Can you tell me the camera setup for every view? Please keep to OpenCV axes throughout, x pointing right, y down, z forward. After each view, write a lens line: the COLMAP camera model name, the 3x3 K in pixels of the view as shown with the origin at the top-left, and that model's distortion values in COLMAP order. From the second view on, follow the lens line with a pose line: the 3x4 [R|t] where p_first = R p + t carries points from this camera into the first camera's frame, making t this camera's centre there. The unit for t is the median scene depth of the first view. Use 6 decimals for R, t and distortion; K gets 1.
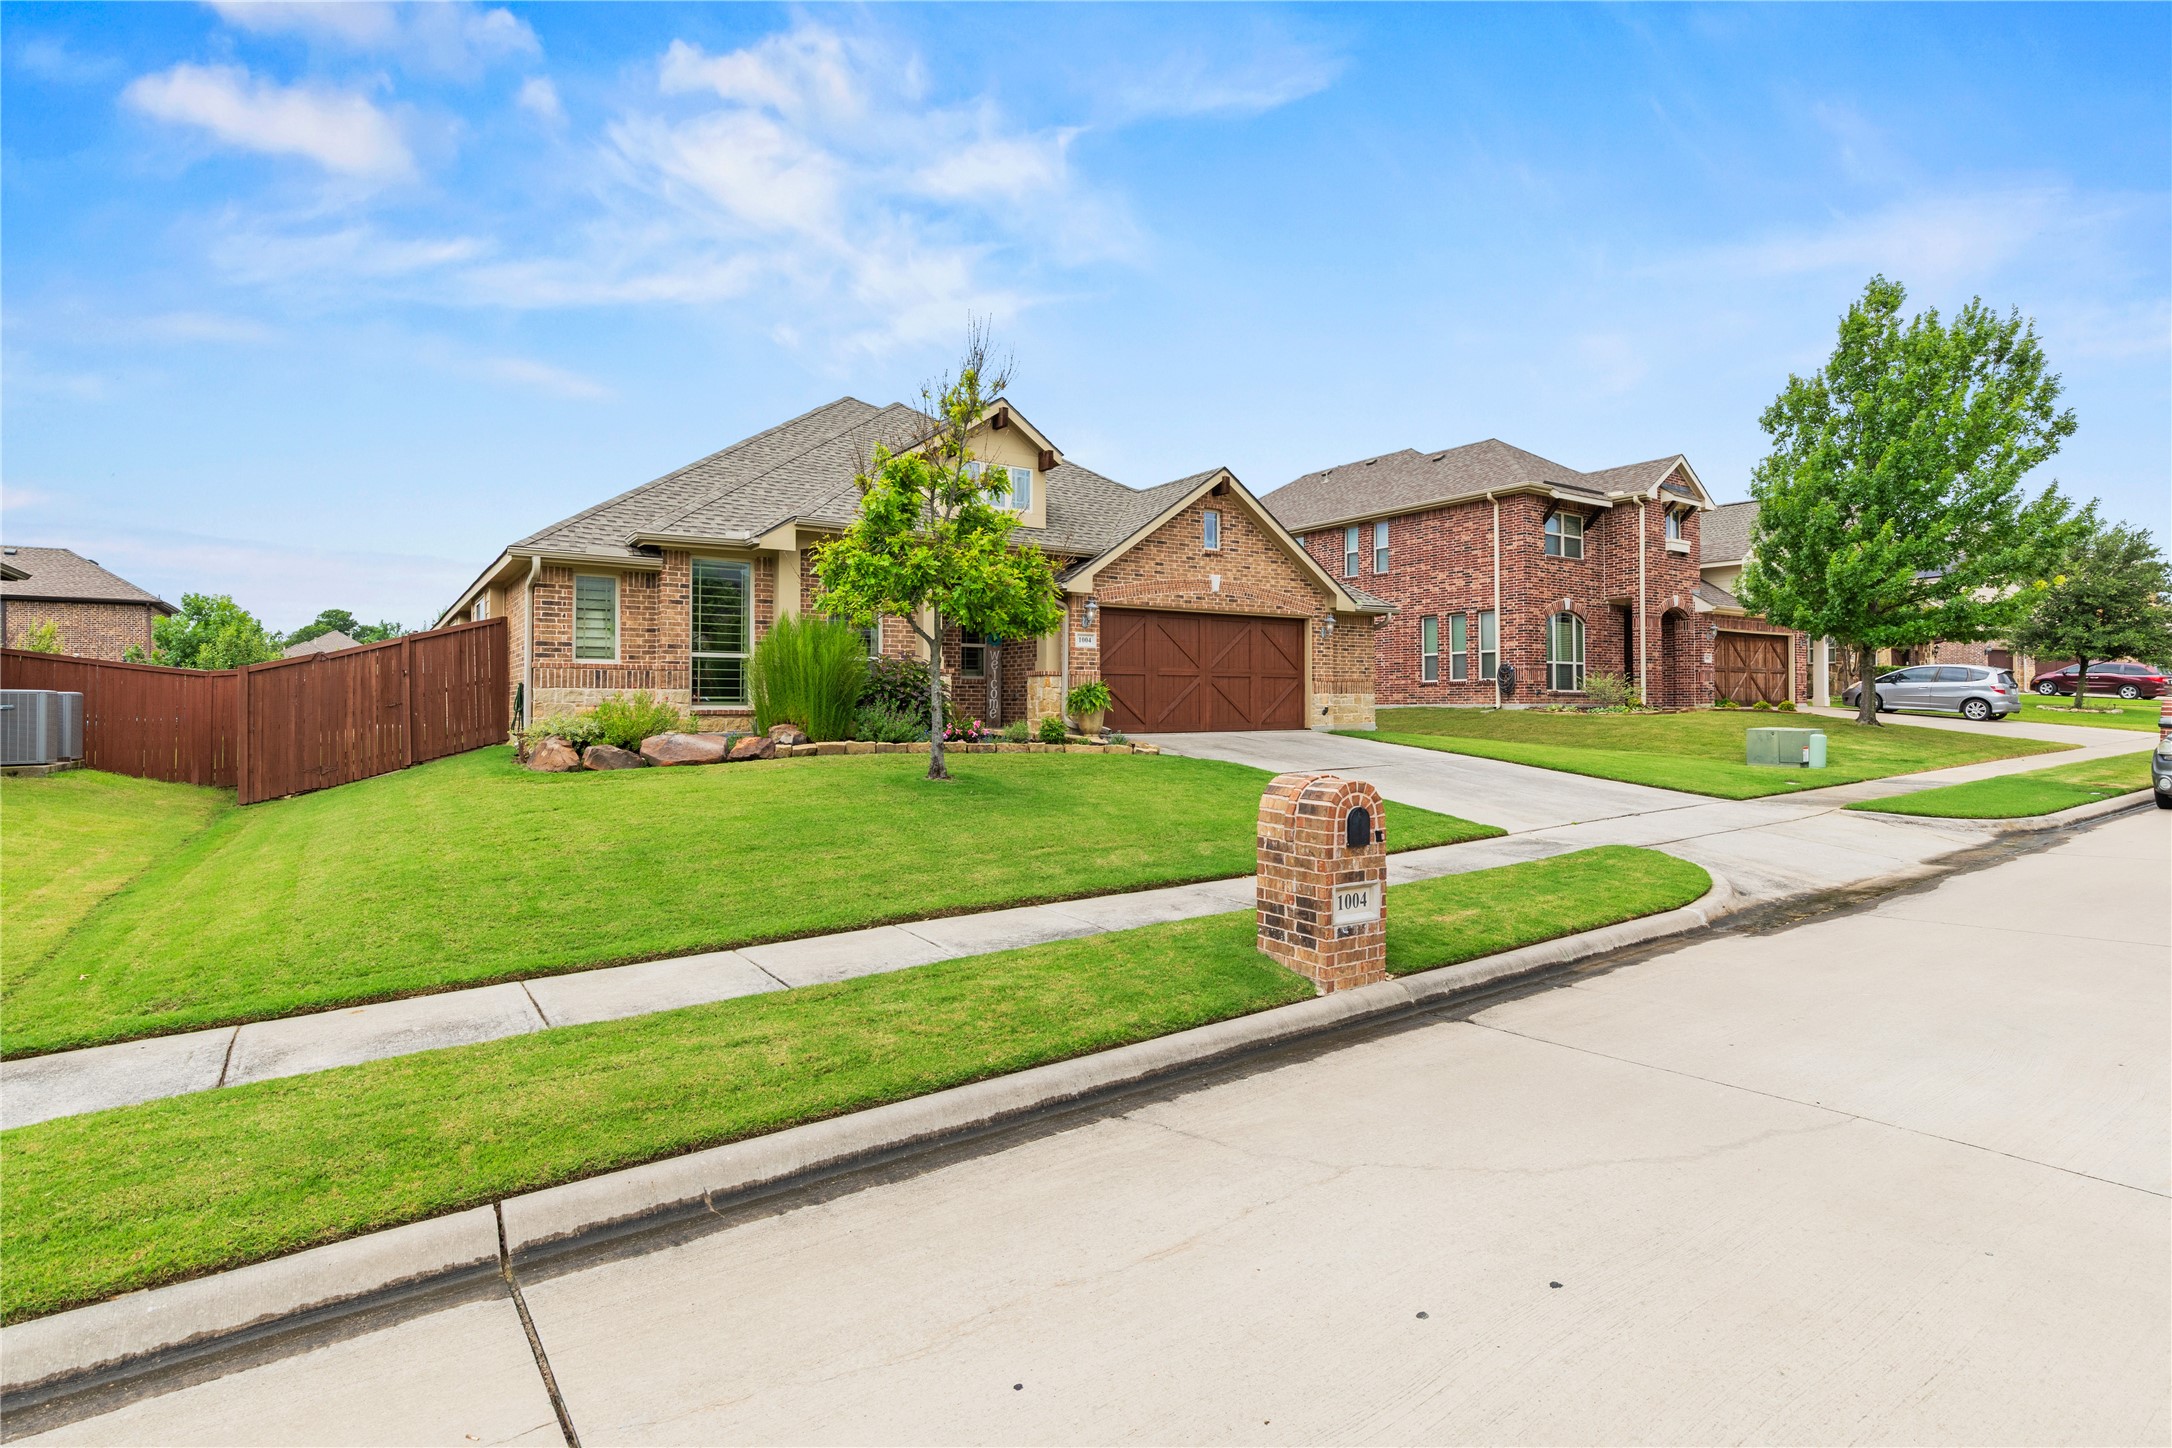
lens RADIAL K [[1088.9, 0, 1091.3], [0, 1088.9, 692.7], [0, 0, 1]] dist [0.021162, 0.000074]
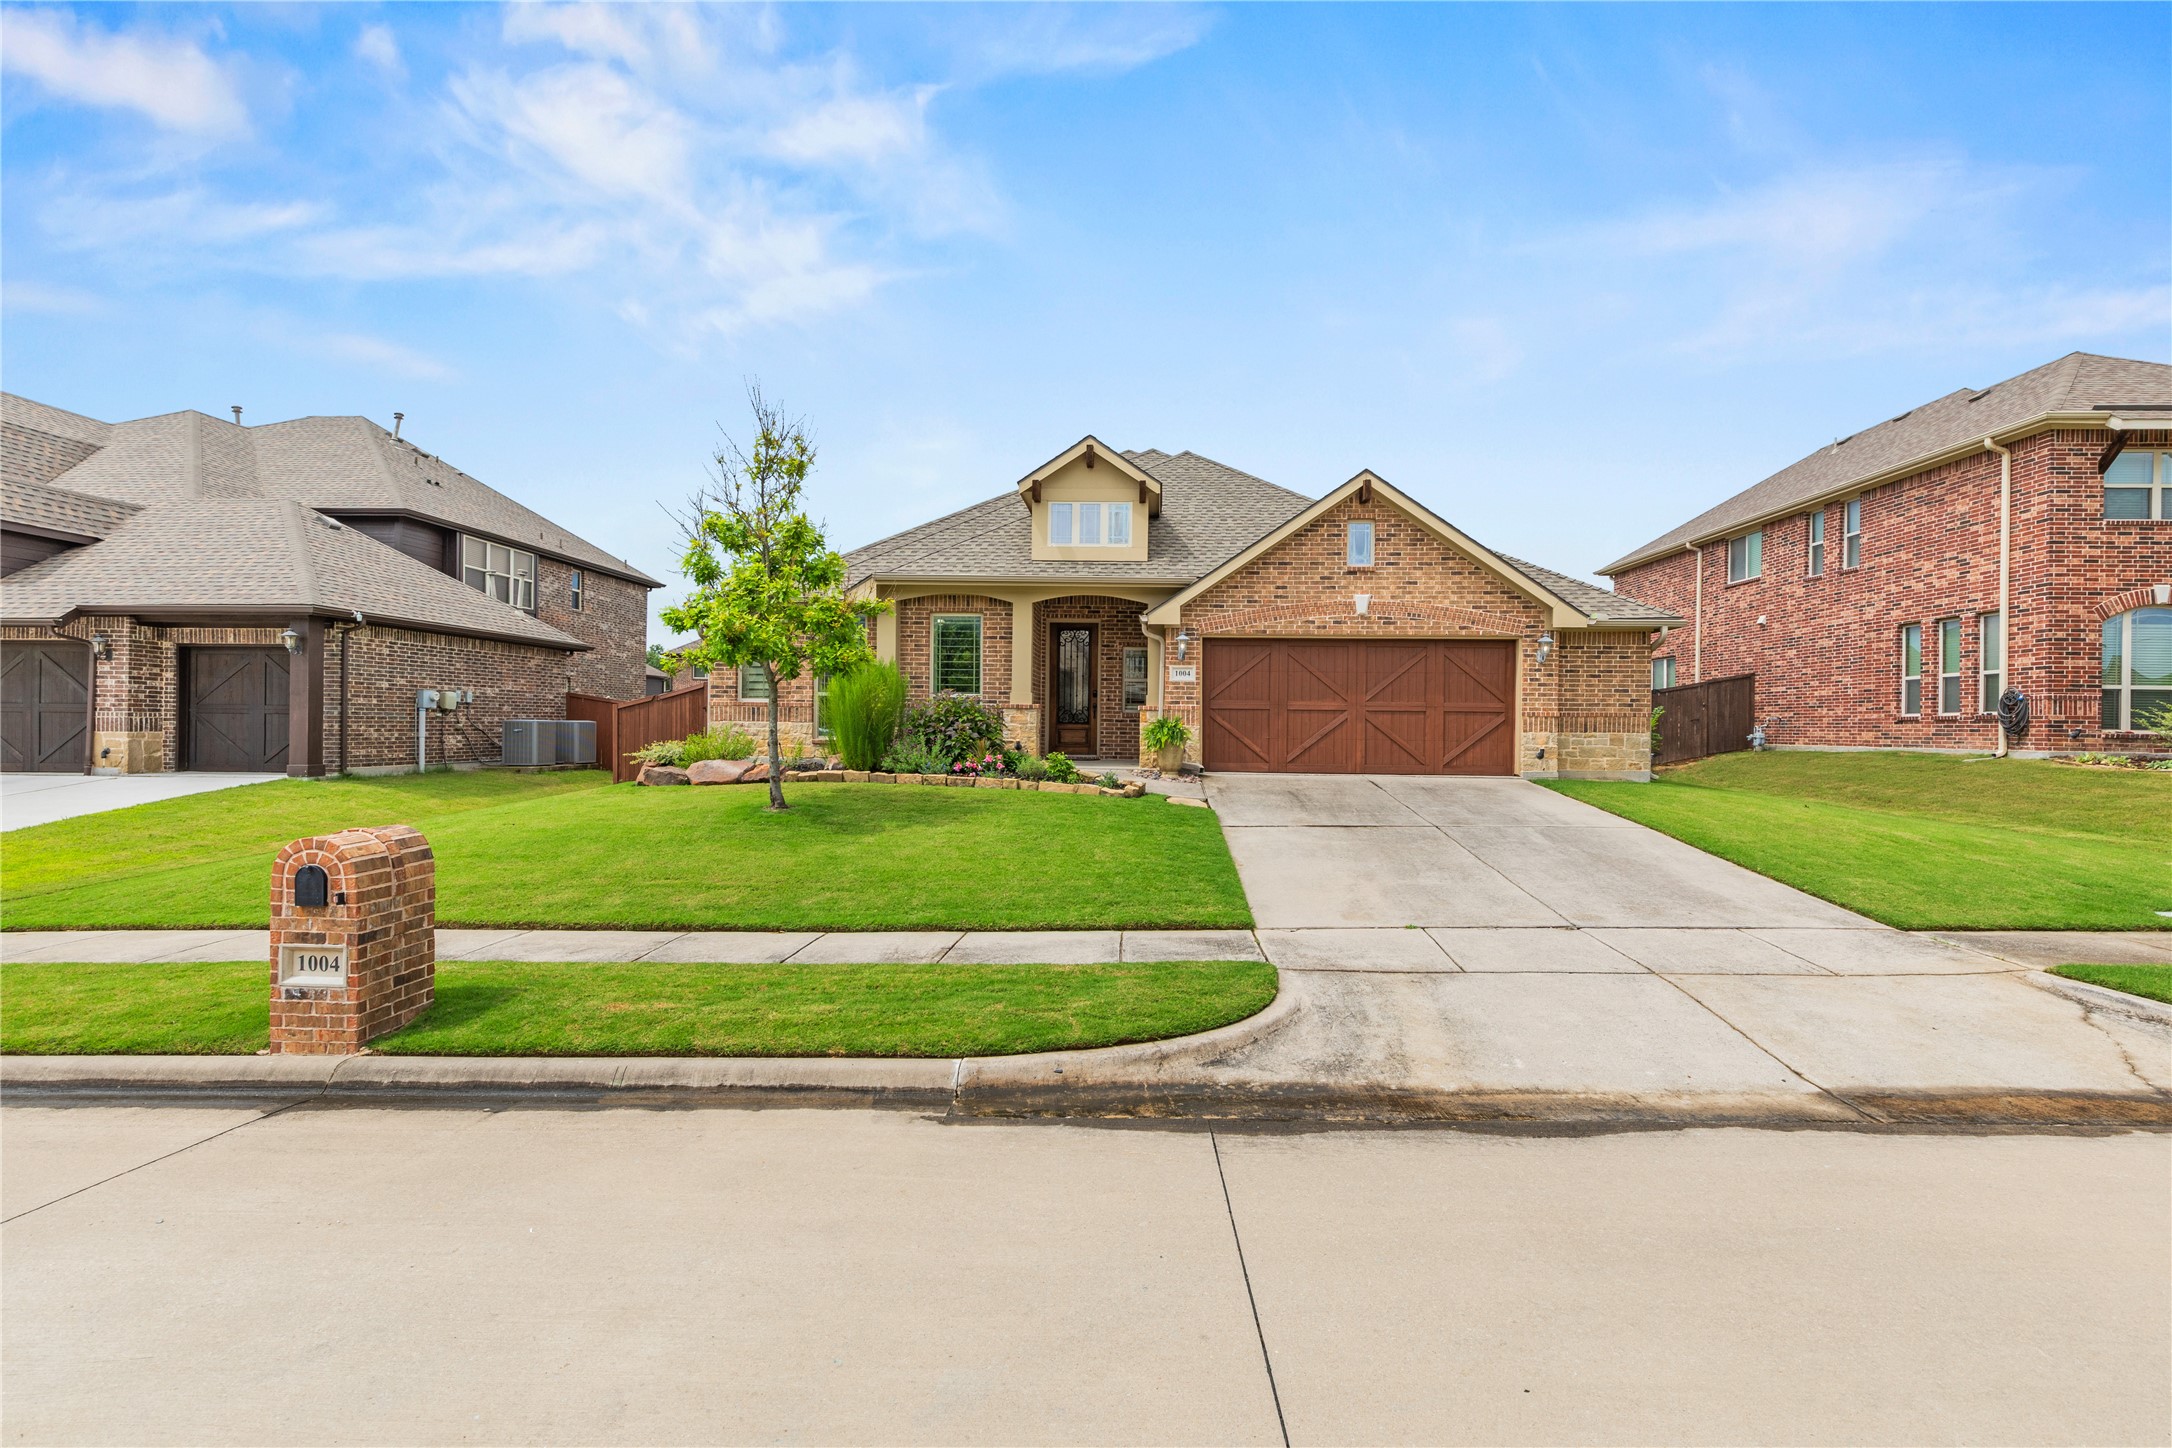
lens RADIAL K [[991.8, 0, 1089.4], [0, 991.8, 726.6], [0, 0, 1]] dist [0.005474, 0.000203]
pose [[0.793385, 0.011526, -0.608611, 0.399220], [-0.006700, 0.999925, 0.010203, -0.008681], [0.608683, -0.004017, 0.793403, 0.222768]]
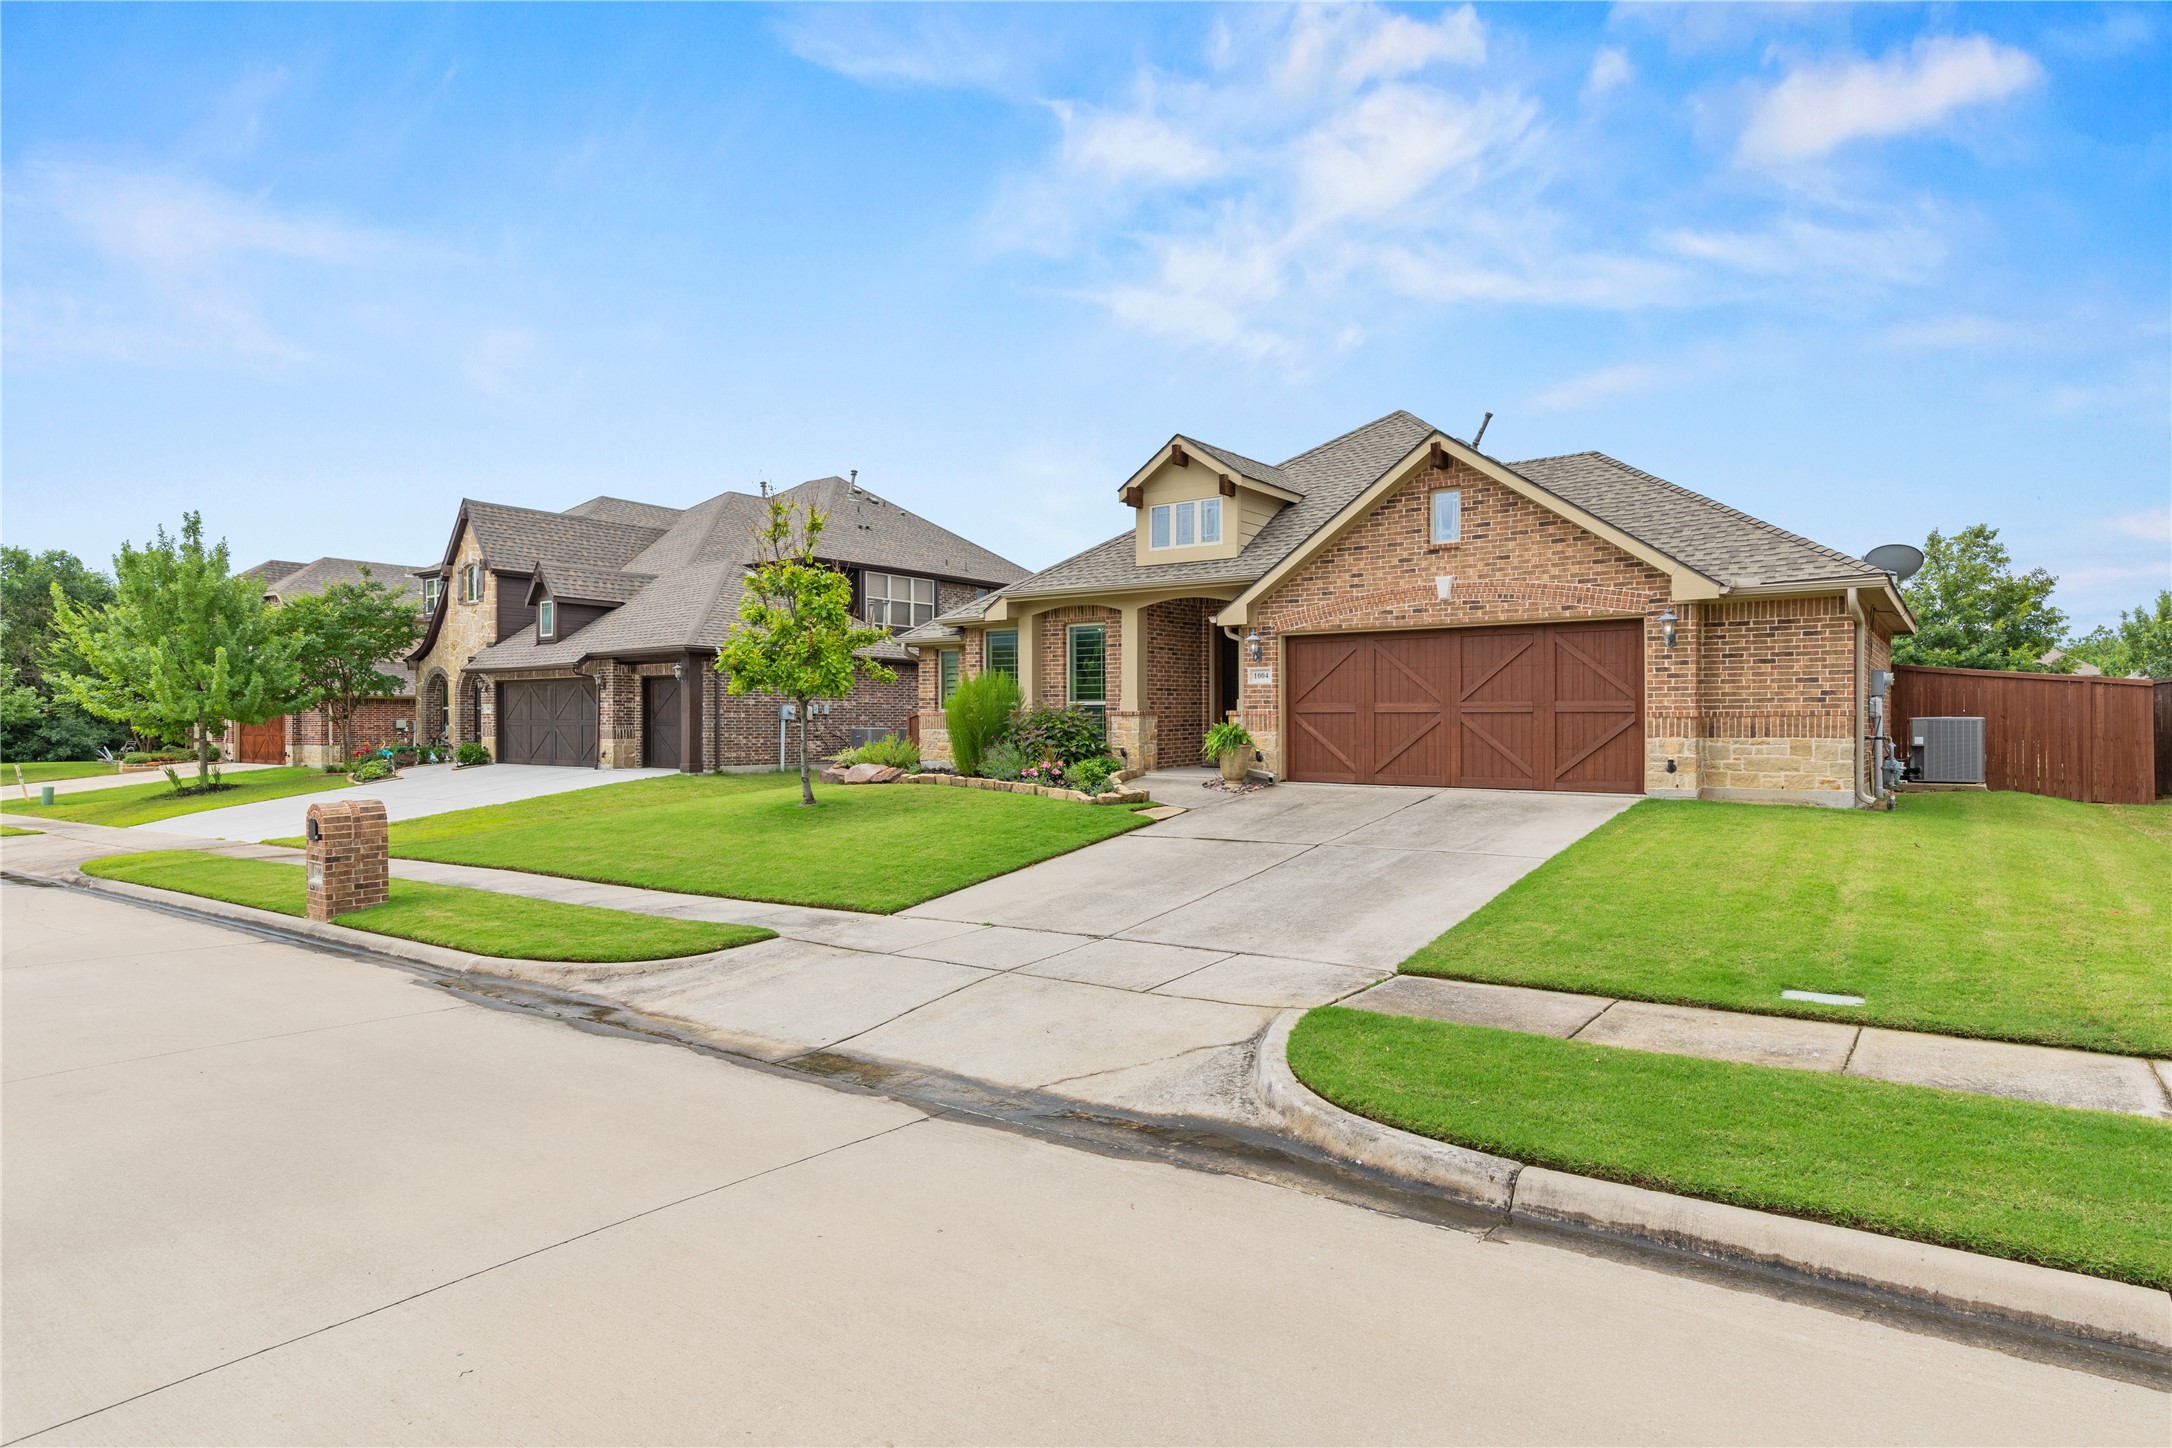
lens RADIAL K [[1158.9, 0, 1086.0], [0, 1158.9, 724.0], [0, 0, 1]] dist [0.003551, 0.000197]
pose [[0.315223, 0.005508, -0.949002, 0.737603], [0.008975, 0.999921, 0.008785, -0.015864], [0.948975, -0.011286, 0.315149, 0.487977]]
